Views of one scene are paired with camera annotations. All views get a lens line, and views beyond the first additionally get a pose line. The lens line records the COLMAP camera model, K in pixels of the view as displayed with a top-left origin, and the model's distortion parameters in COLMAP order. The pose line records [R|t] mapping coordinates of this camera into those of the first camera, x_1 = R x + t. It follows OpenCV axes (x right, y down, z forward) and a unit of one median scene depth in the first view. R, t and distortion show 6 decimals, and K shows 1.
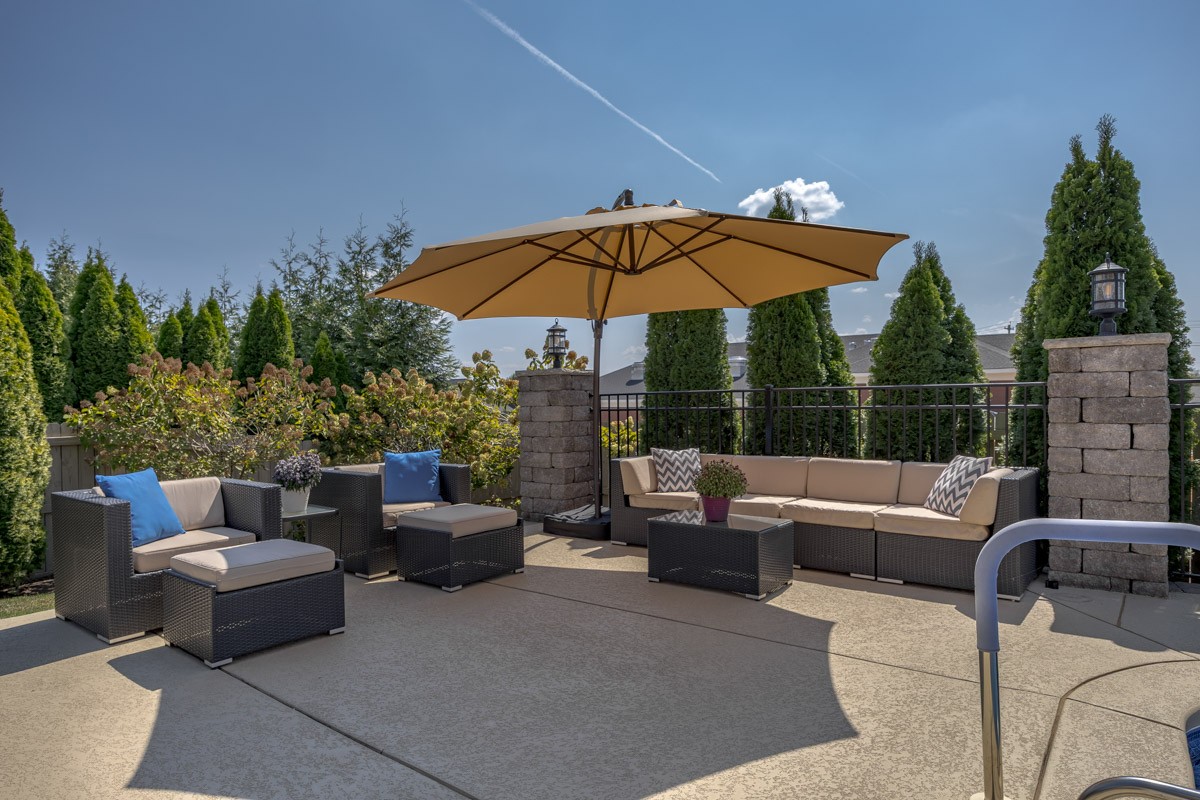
lens RADIAL K [[714.4, 0, 625.2], [0, 714.4, 411.3], [0, 0, 1]] dist [-0.011087, -0.000087]
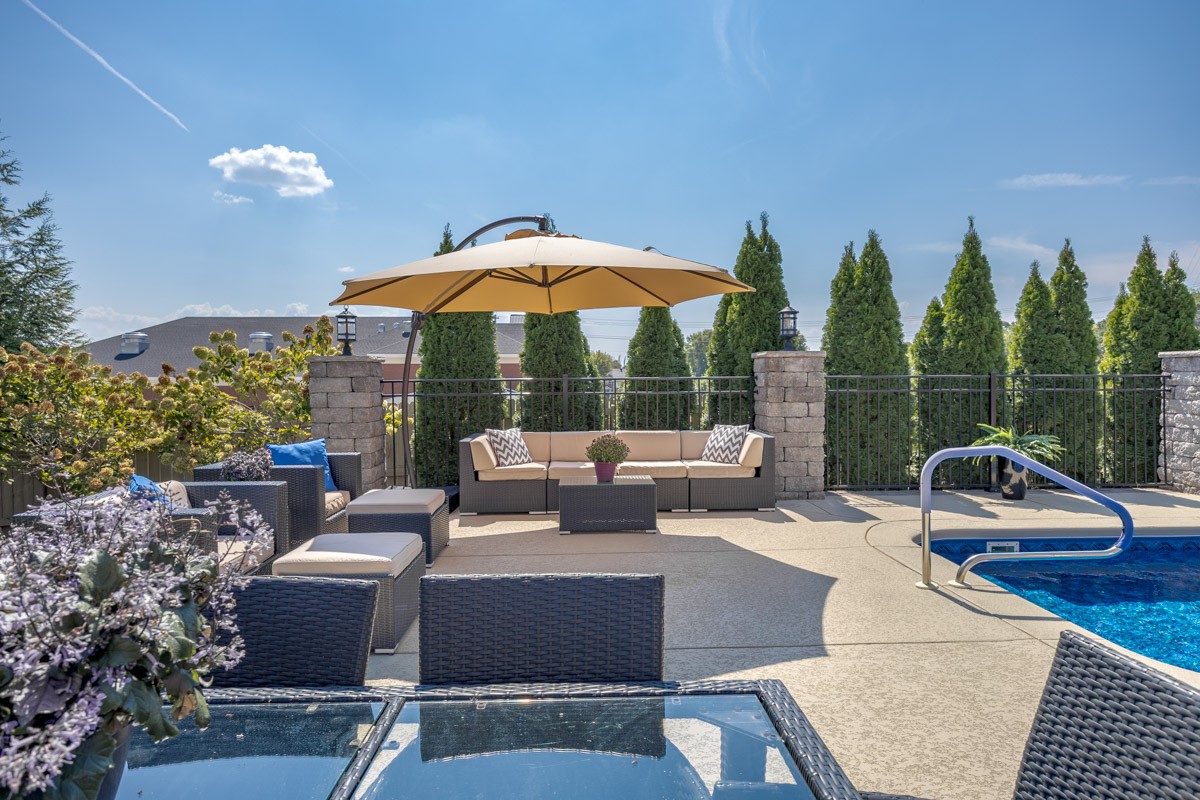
lens RADIAL K [[700.4, 0, 612.9], [0, 700.4, 401.8], [0, 0, 1]] dist [-0.014056, -0.000459]
pose [[0.750606, -0.016229, 0.660551, -0.670405], [0.003334, 0.999779, 0.020774, -0.018010], [-0.660741, -0.013390, 0.750494, 0.026415]]
